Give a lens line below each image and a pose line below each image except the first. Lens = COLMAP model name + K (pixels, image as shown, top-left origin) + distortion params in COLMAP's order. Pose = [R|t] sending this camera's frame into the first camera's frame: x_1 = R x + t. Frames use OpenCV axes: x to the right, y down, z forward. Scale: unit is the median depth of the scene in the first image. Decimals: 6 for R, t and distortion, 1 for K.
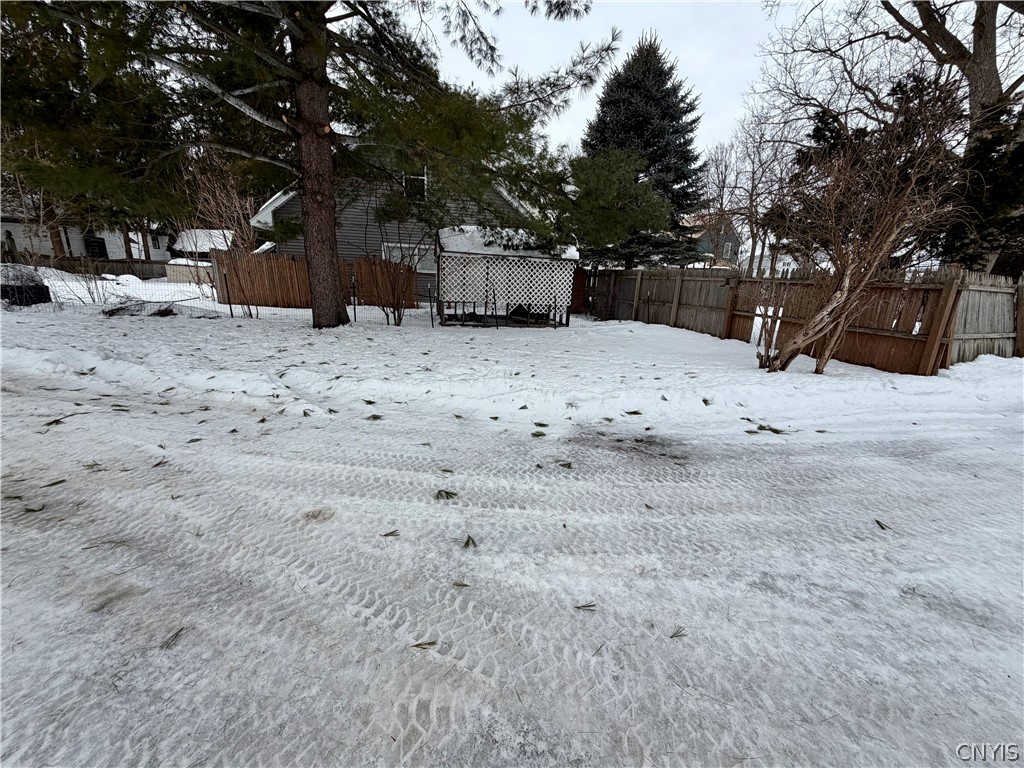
lens RADIAL K [[407.4, 0, 511.3], [0, 407.4, 386.4], [0, 0, 1]] dist [0.001490, 0.000189]
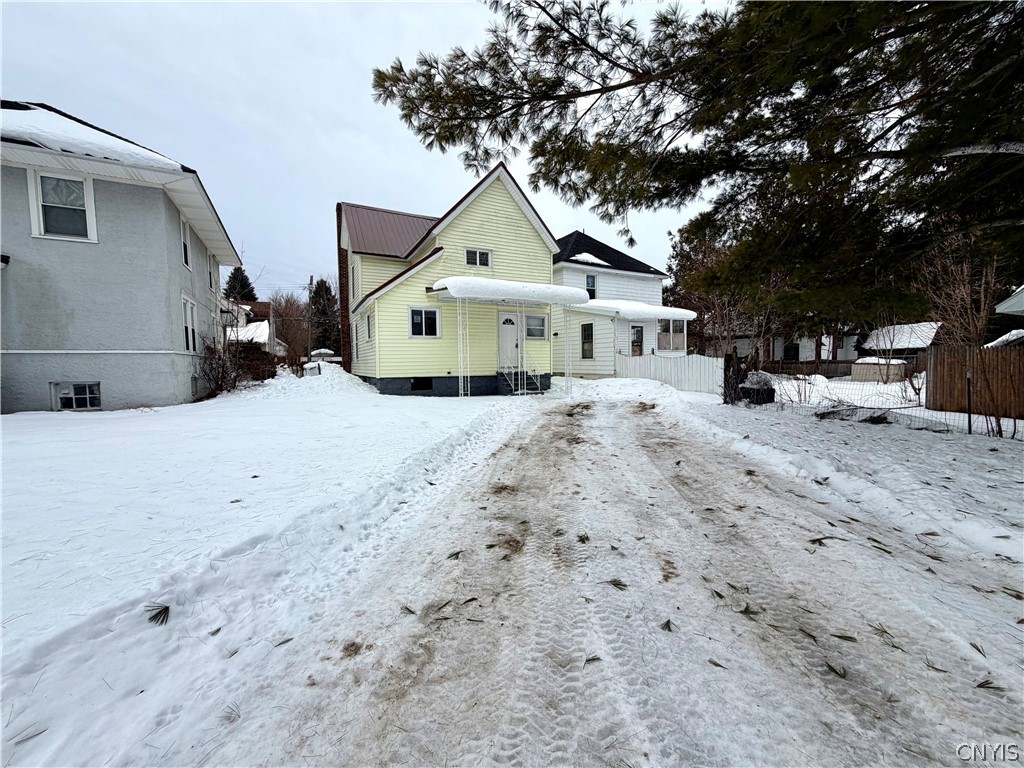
lens RADIAL K [[407.4, 0, 510.5], [0, 407.4, 383.8], [0, 0, 1]] dist [0.001490, 0.000189]
pose [[0.215834, 0.007692, -0.976400, -0.203612], [-0.234543, 0.971101, -0.044196, -0.039299], [0.947843, 0.238546, 0.211400, 0.005151]]
